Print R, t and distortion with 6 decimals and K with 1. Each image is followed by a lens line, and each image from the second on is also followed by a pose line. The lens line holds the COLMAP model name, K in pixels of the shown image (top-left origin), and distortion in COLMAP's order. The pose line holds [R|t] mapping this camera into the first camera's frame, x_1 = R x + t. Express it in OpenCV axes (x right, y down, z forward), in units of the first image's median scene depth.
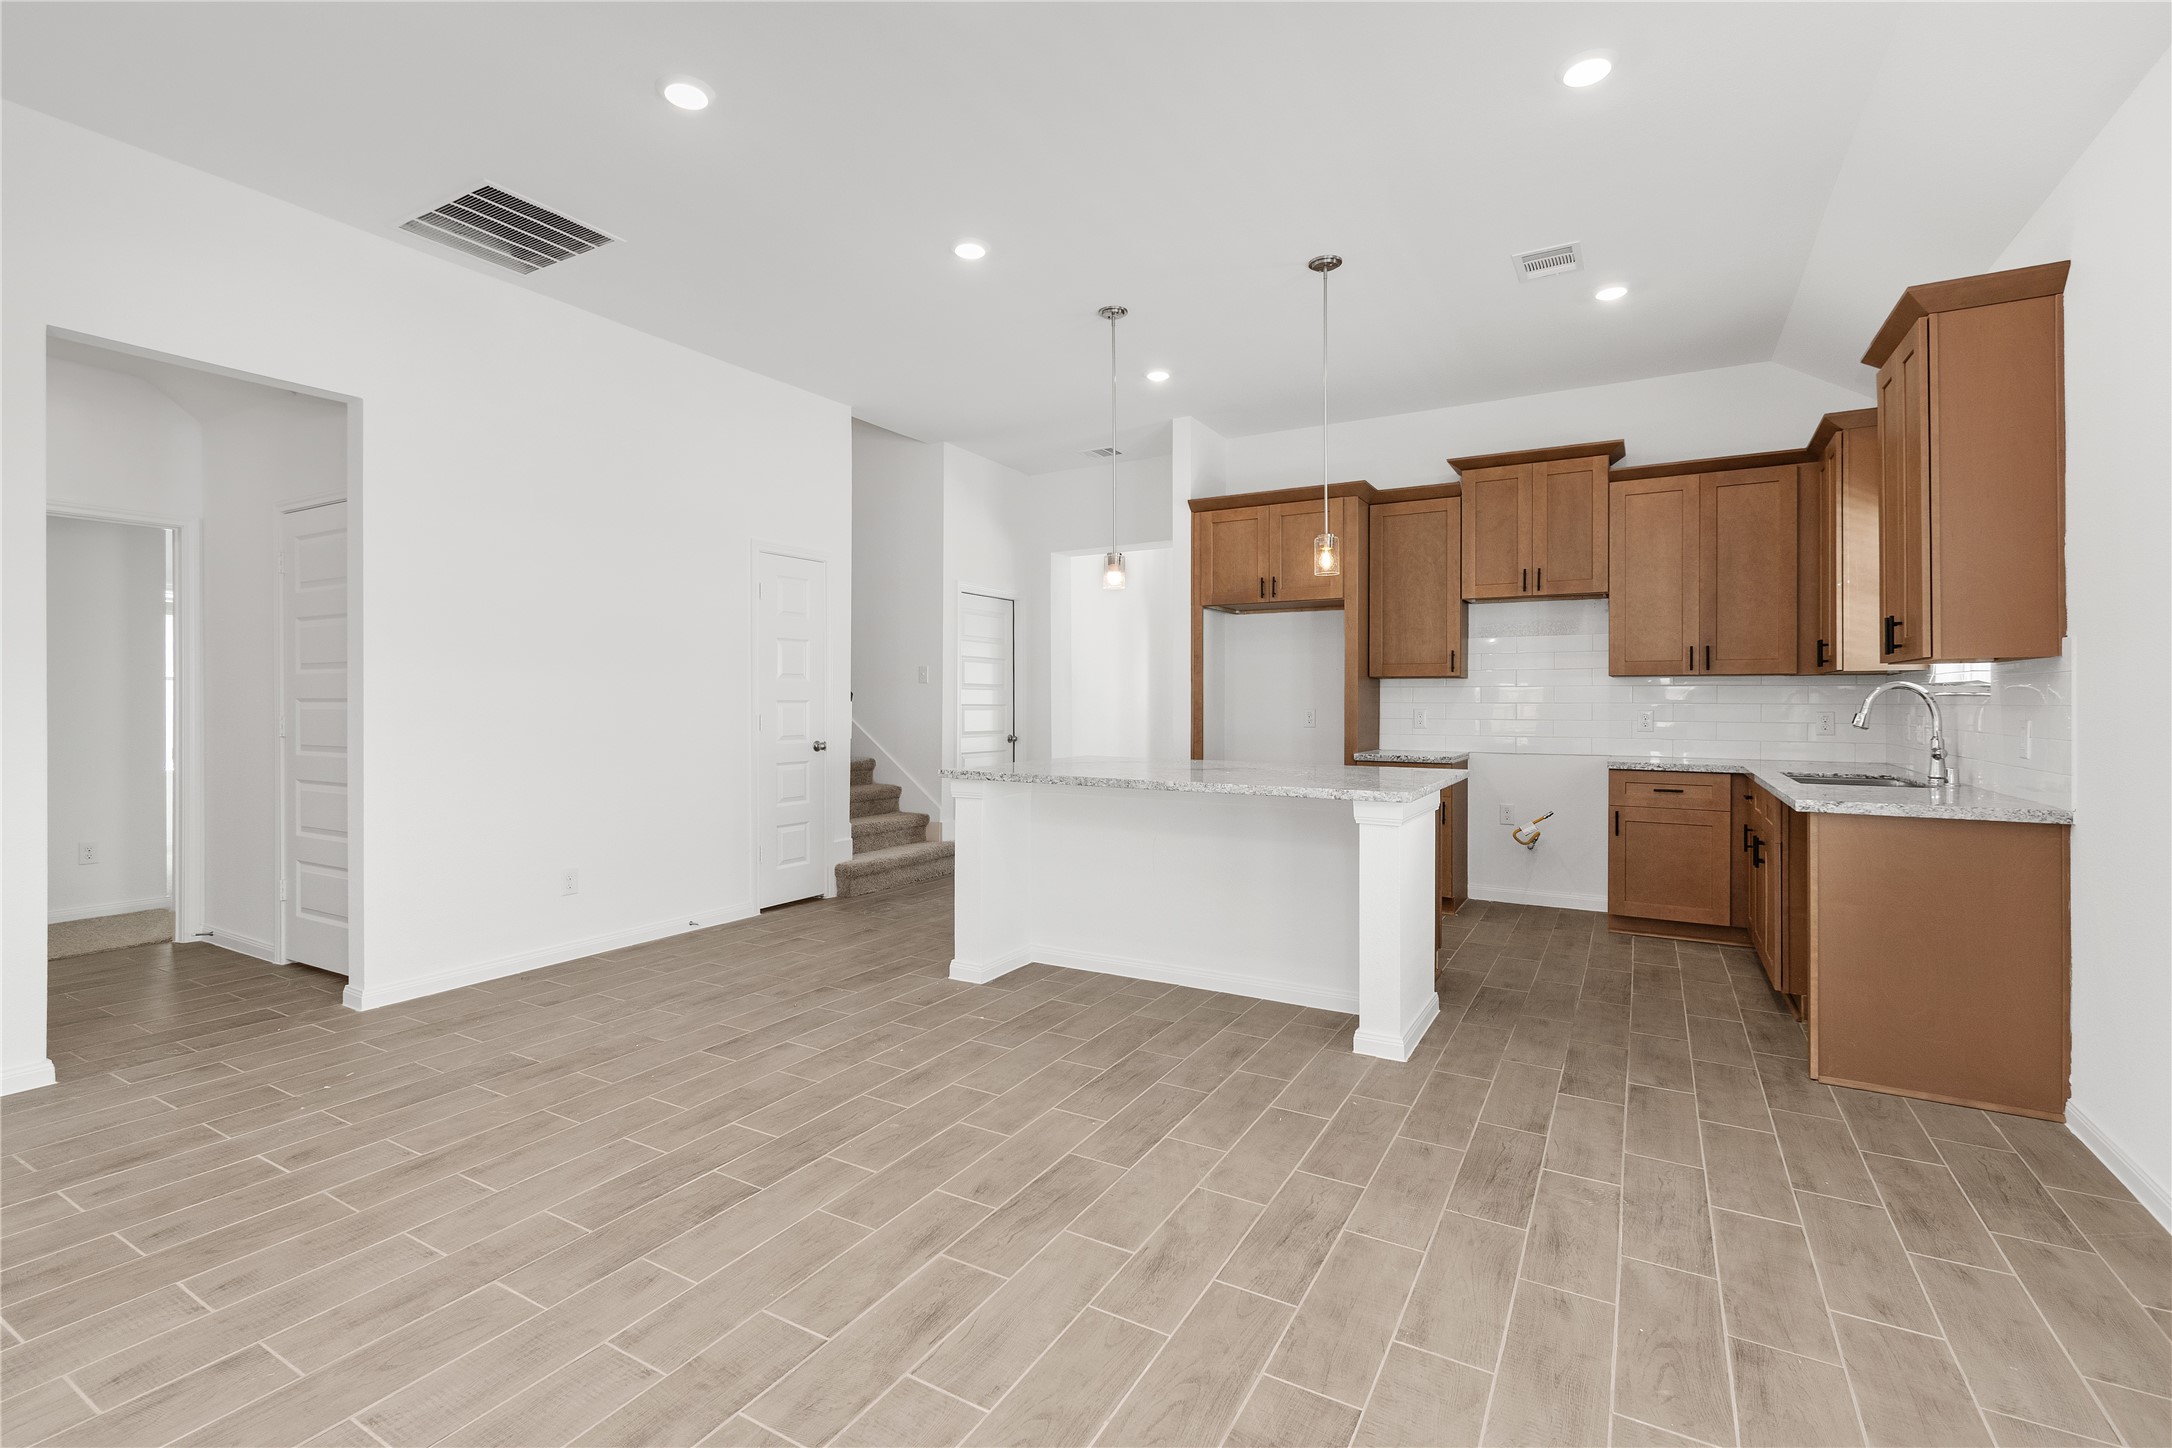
lens RADIAL K [[962.7, 0, 1078.3], [0, 962.7, 700.1], [0, 0, 1]] dist [0.003573, -0.001045]
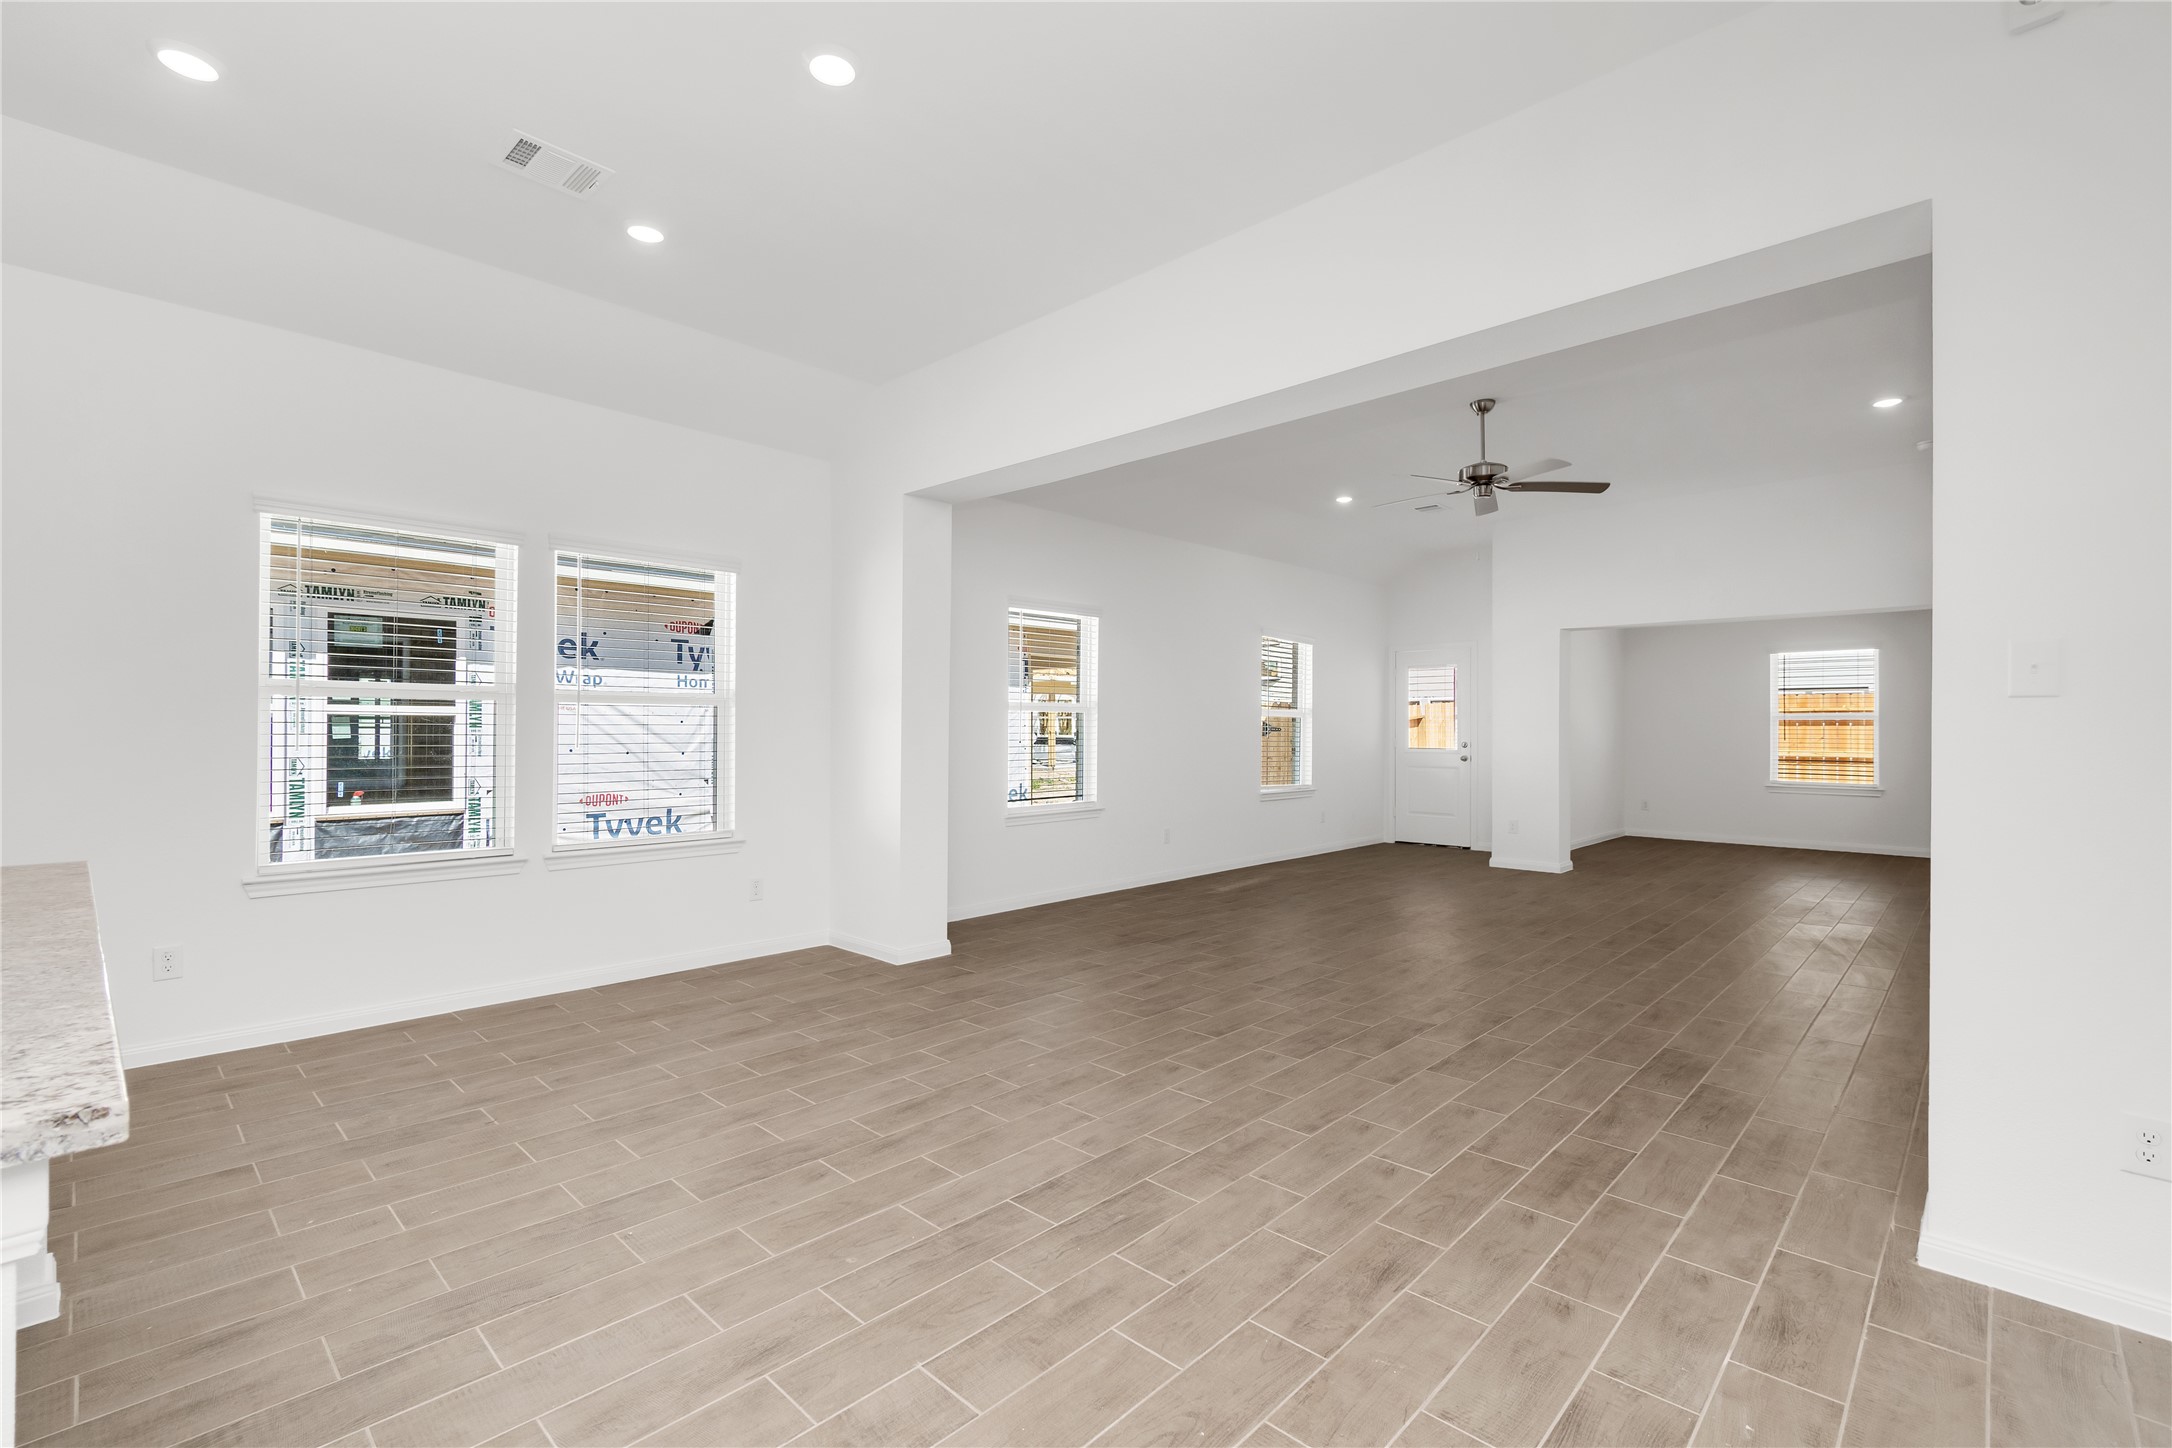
lens RADIAL K [[962.7, 0, 1081.0], [0, 962.7, 714.3], [0, 0, 1]] dist [0.003573, -0.001045]
pose [[-0.970887, -0.004711, 0.239493, -0.314946], [-0.007955, 0.999889, -0.012580, -0.001789], [-0.239408, -0.014118, -0.970816, 0.967537]]
